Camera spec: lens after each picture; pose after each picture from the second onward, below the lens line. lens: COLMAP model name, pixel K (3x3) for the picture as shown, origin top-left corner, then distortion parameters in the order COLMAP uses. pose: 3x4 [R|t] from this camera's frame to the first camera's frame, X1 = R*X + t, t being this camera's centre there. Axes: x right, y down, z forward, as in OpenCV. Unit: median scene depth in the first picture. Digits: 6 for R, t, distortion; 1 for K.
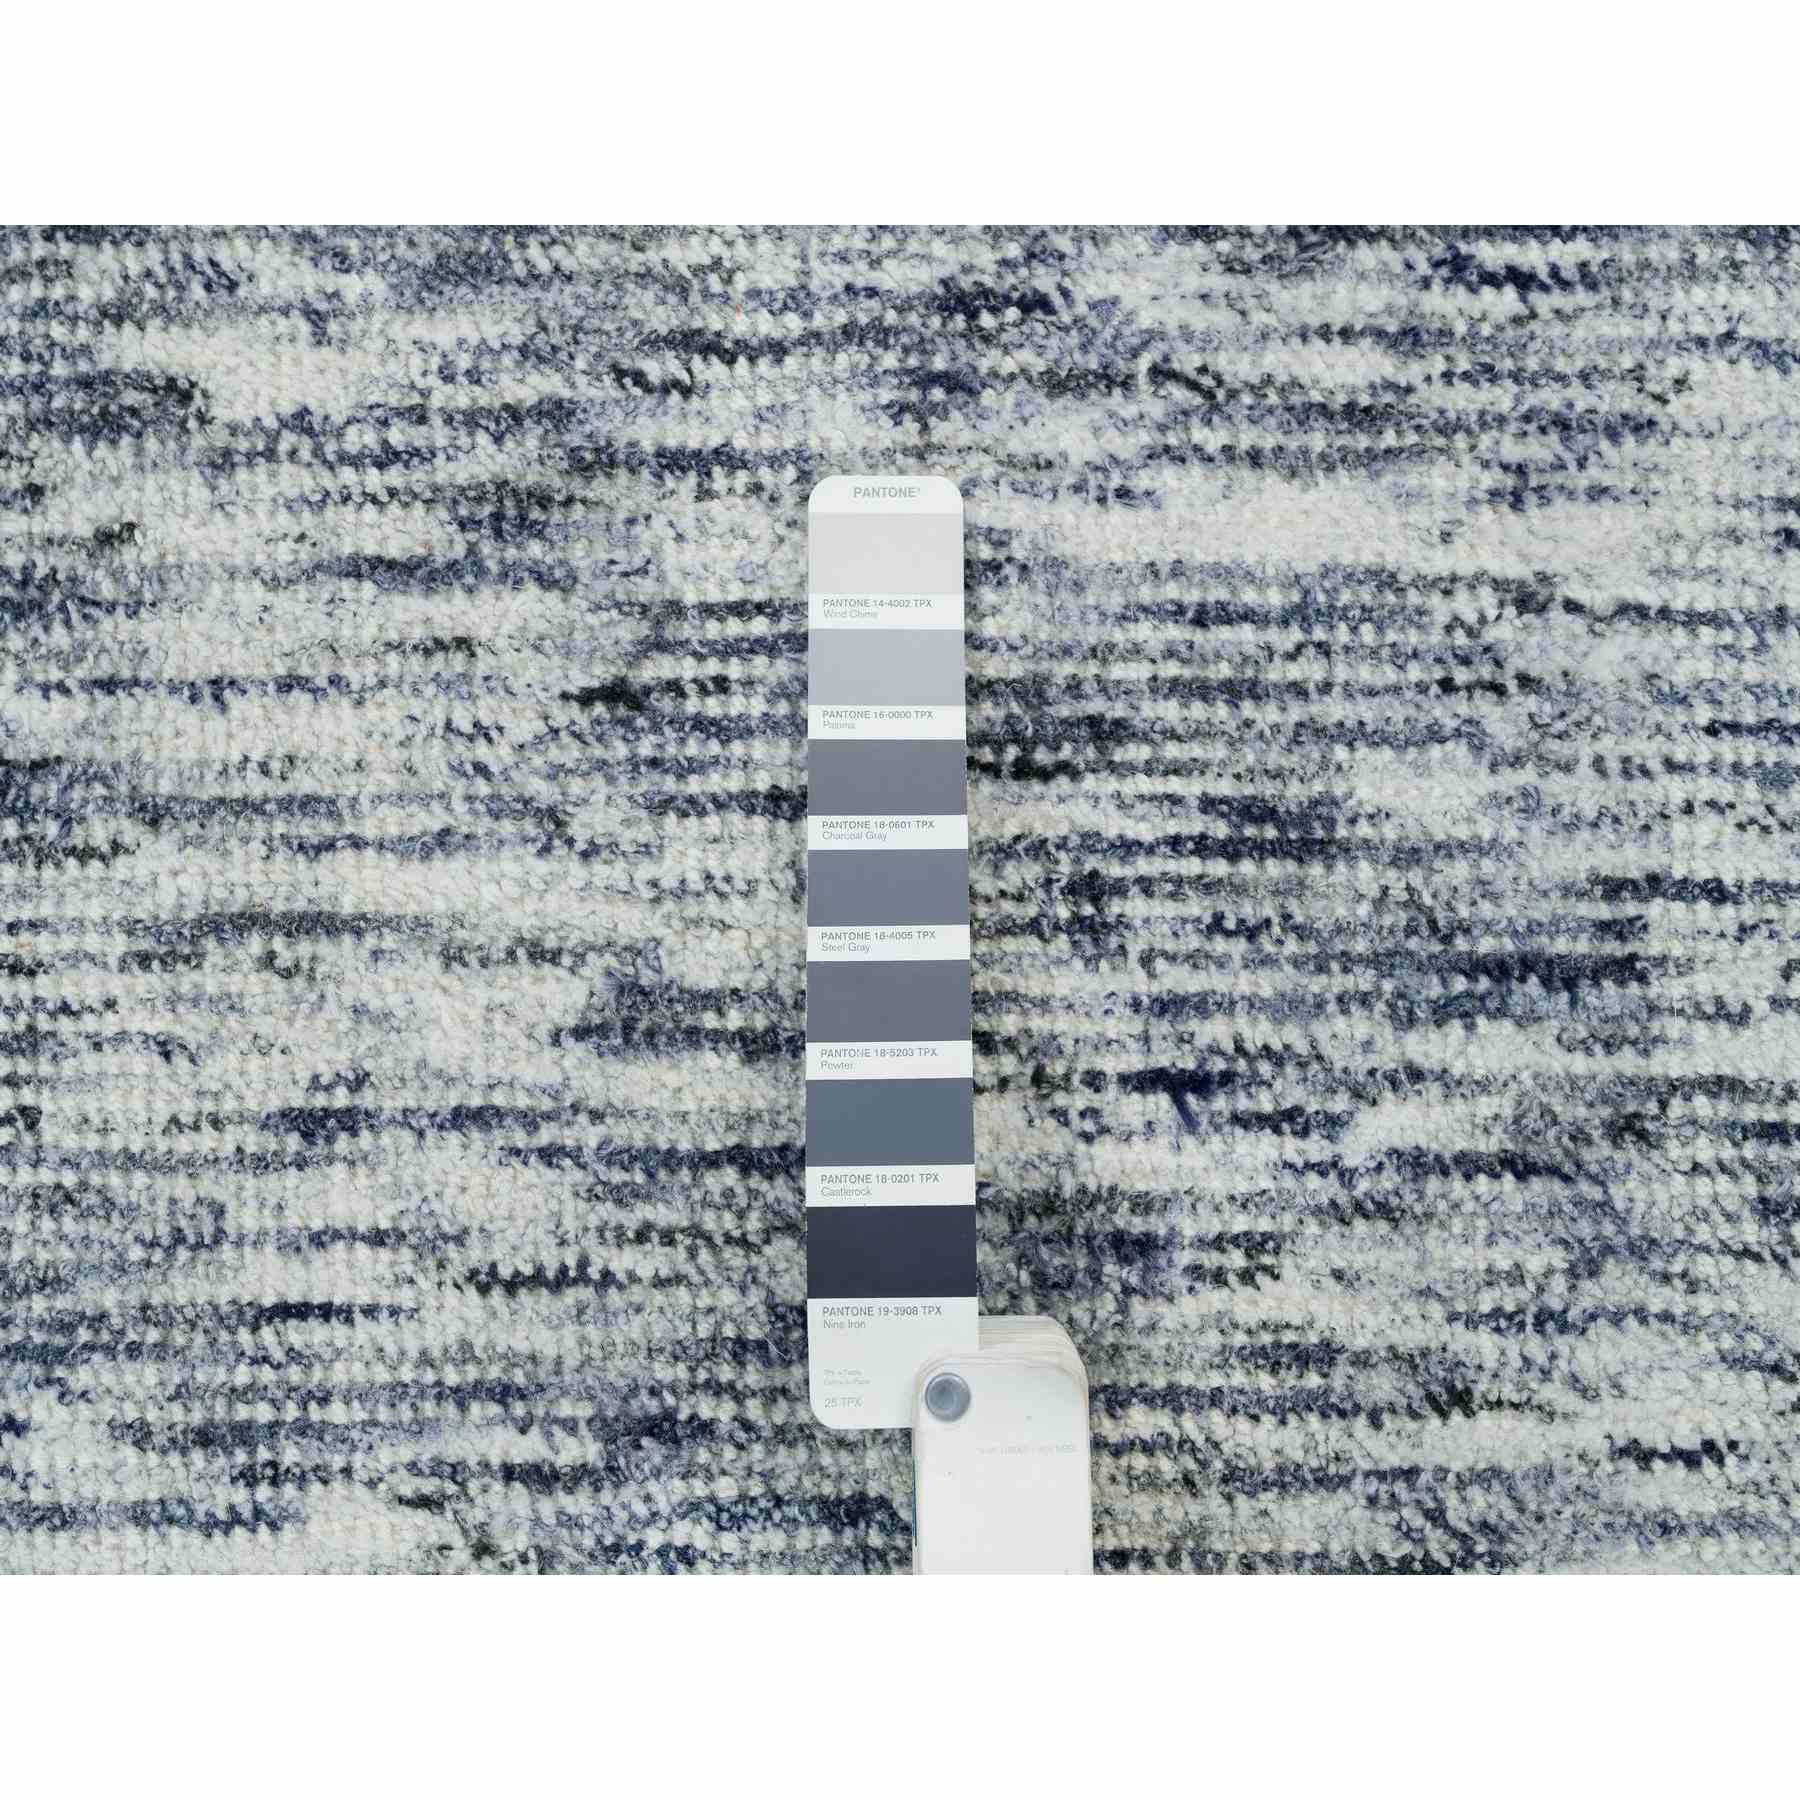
lens RADIAL K [[3536.9, 0, 898.7], [0, 3536.9, 899.3], [0, 0, 1]] dist [0.003977, 0.000000]
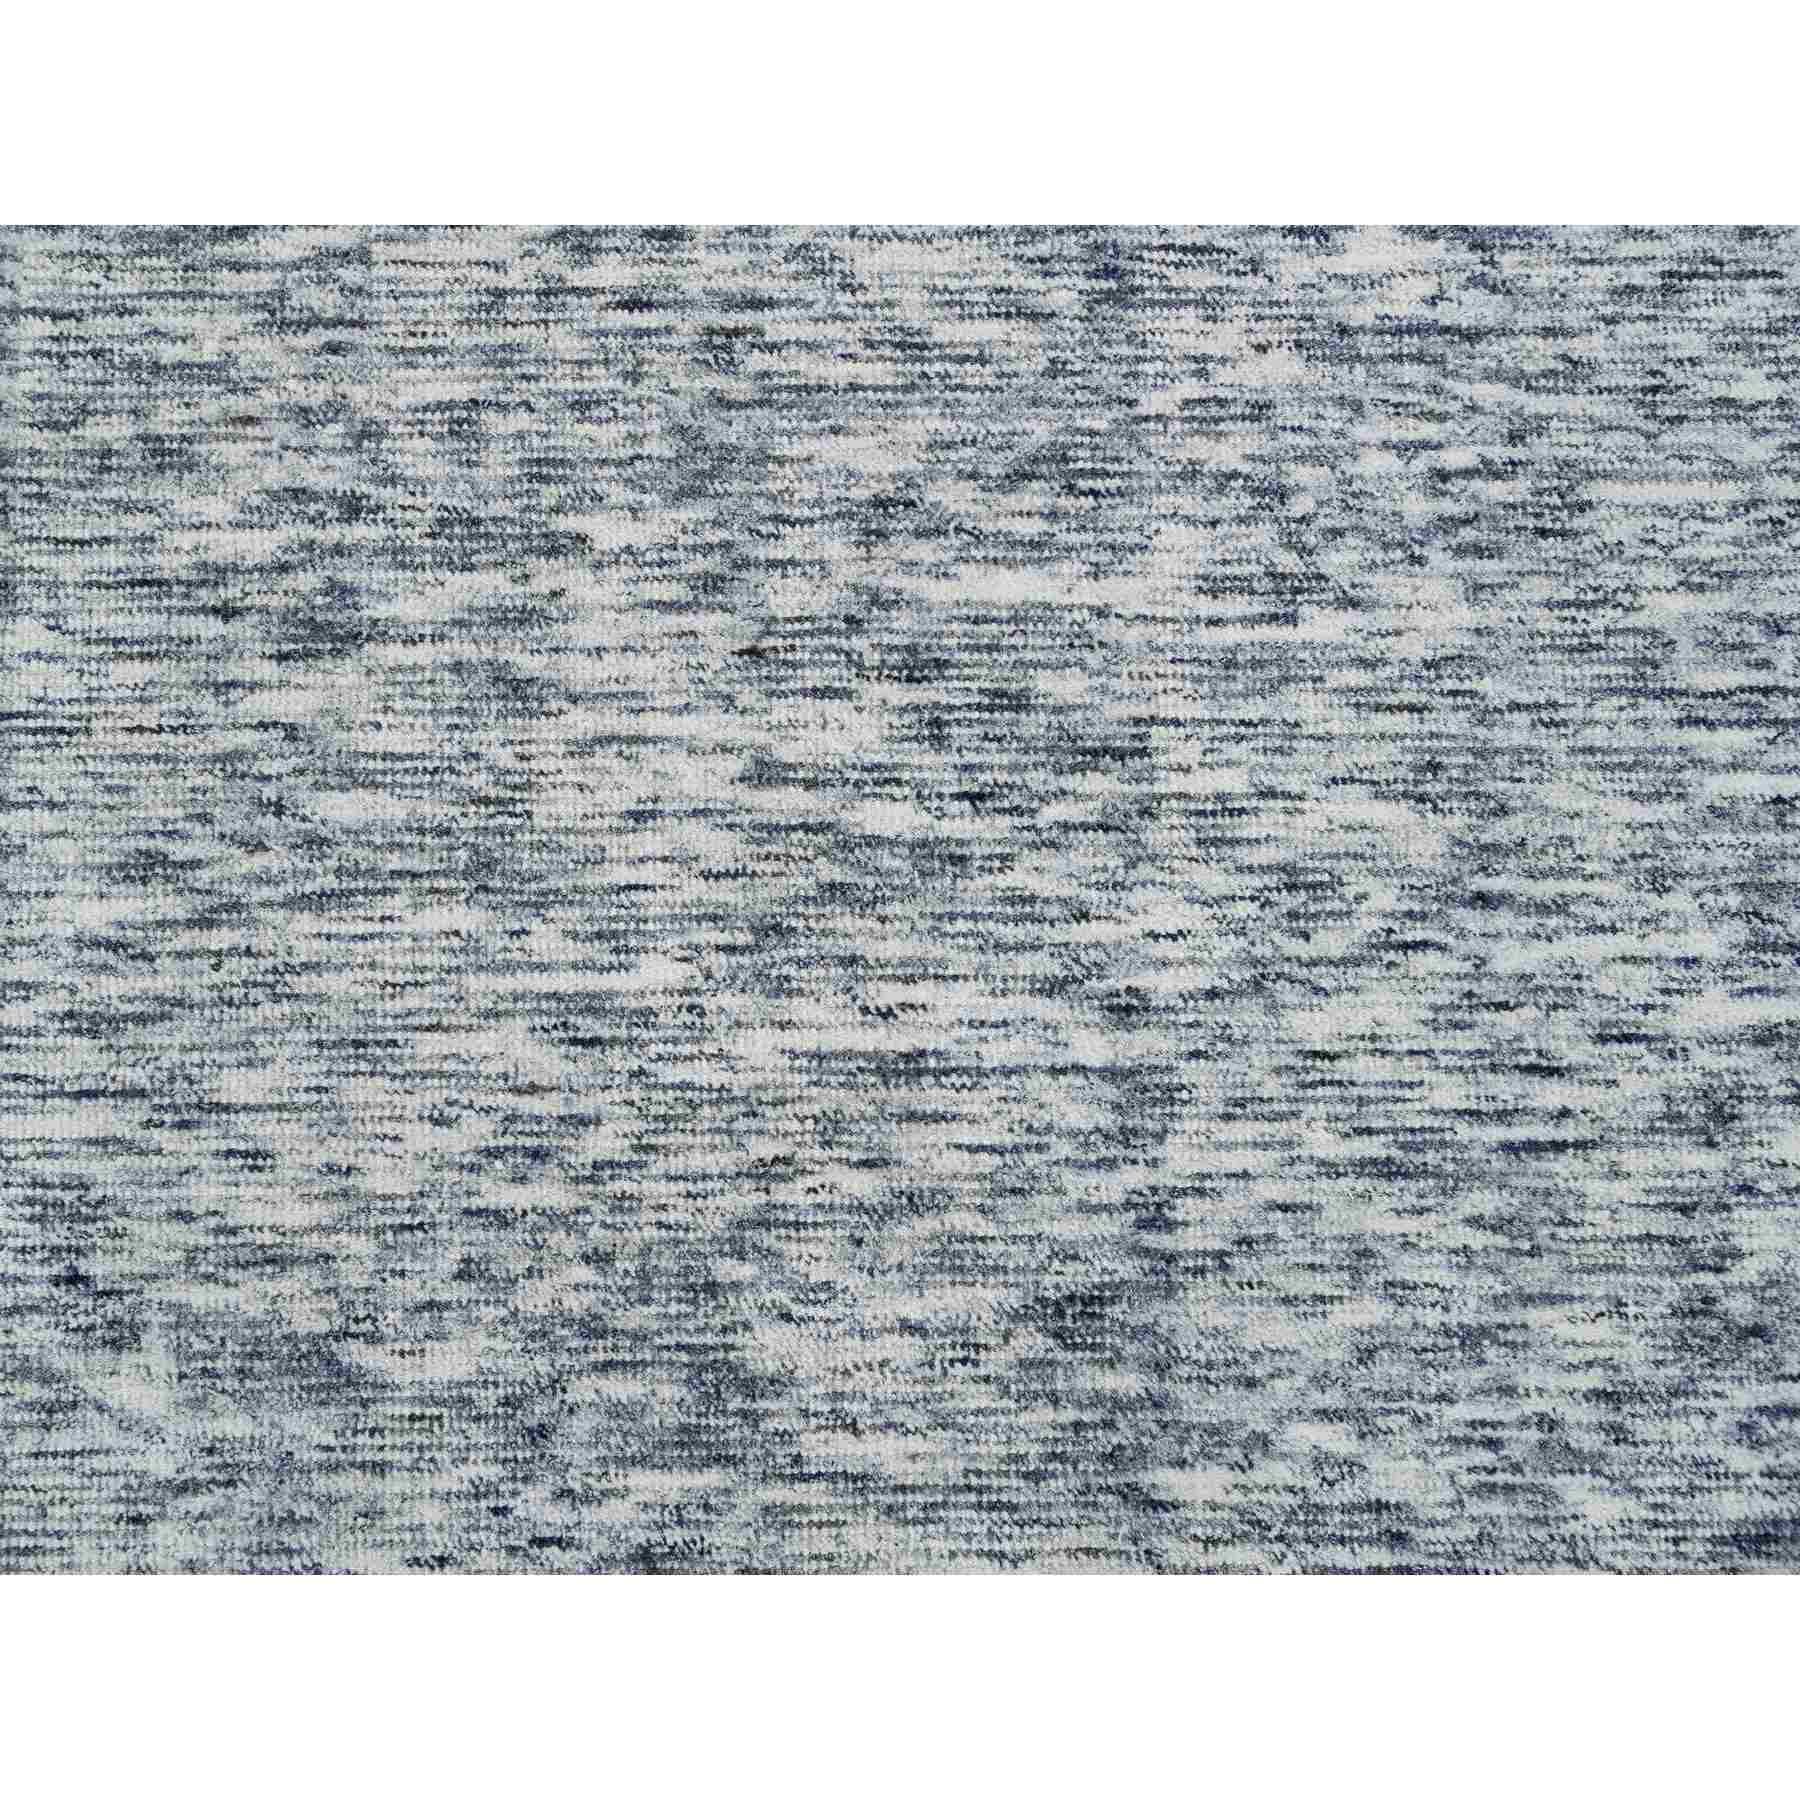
lens RADIAL K [[1854.3, 0, 928.5], [0, 1854.3, 908.3], [0, 0, 1]] dist [0.001379, 0.000000]
pose [[0.999864, -0.011632, 0.011655, 0.030660], [0.009874, 0.989969, 0.140941, -0.060761], [-0.013177, -0.140807, 0.989949, -0.367318]]
